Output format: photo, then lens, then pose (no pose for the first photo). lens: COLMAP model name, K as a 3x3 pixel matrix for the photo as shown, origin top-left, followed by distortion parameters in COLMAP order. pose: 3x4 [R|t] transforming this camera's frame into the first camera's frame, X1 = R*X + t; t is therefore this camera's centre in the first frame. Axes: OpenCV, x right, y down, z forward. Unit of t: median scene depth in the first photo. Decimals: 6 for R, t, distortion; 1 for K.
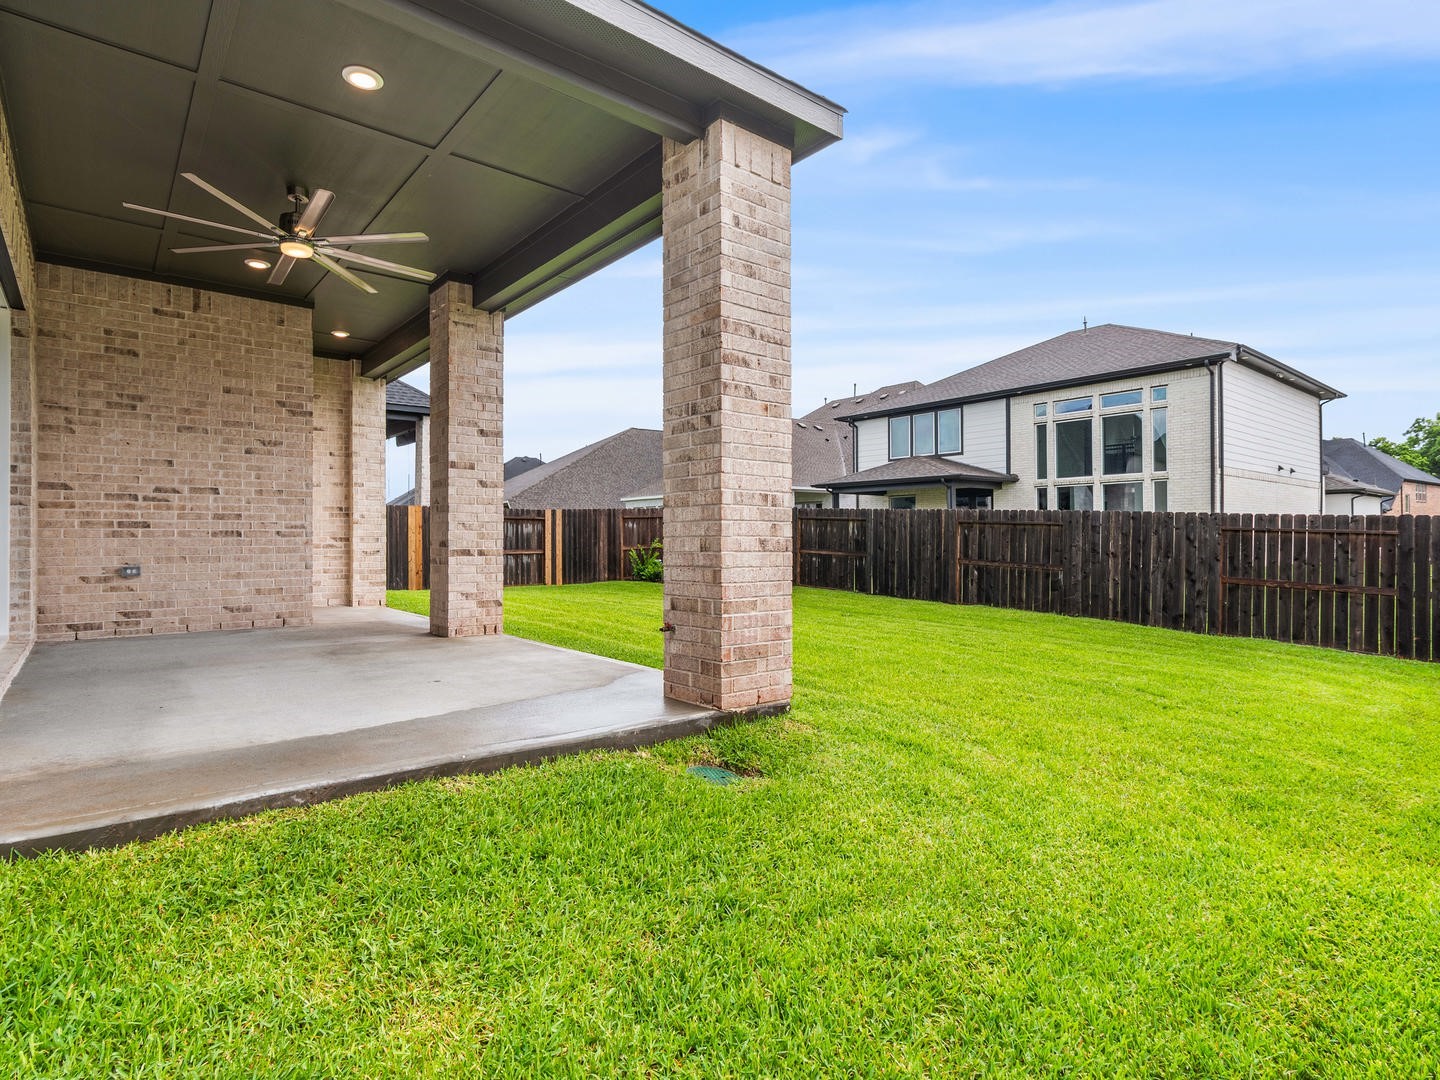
lens RADIAL K [[721.4, 0, 722.0], [0, 721.4, 543.2], [0, 0, 1]] dist [0.003342, -0.001220]
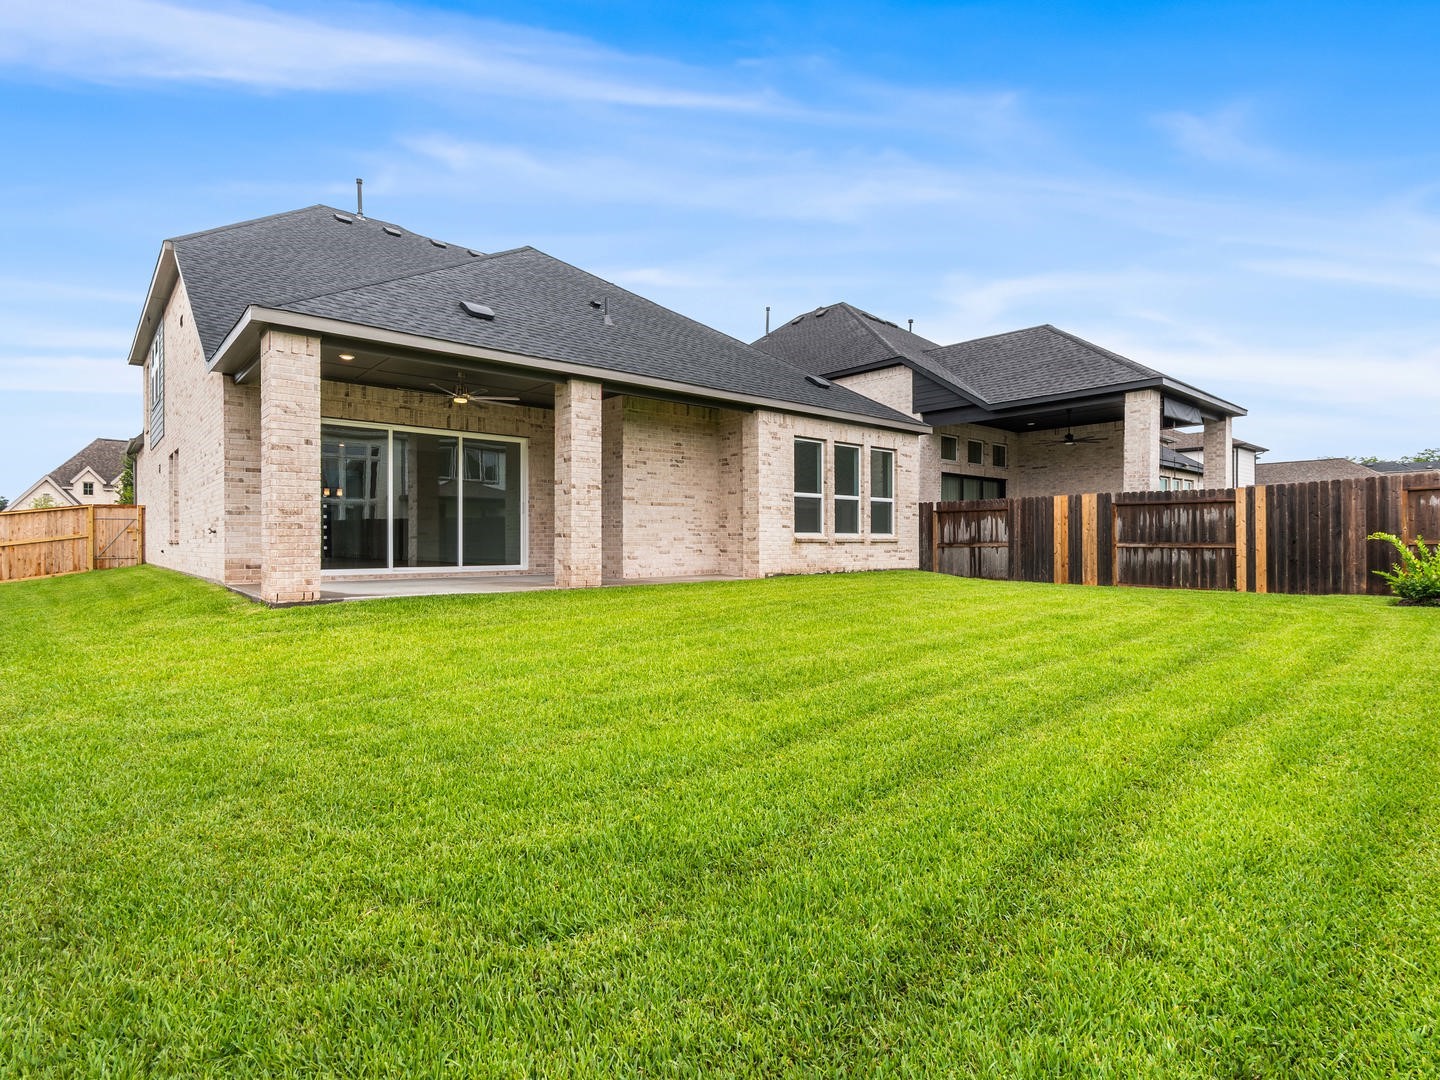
lens RADIAL K [[721.4, 0, 721.8], [0, 721.4, 542.3], [0, 0, 1]] dist [0.003342, -0.001220]
pose [[0.071100, -0.000586, -0.997469, 0.451061], [-0.001836, 0.999998, -0.000718, 0.010153], [0.997467, 0.001882, 0.071099, 0.432589]]
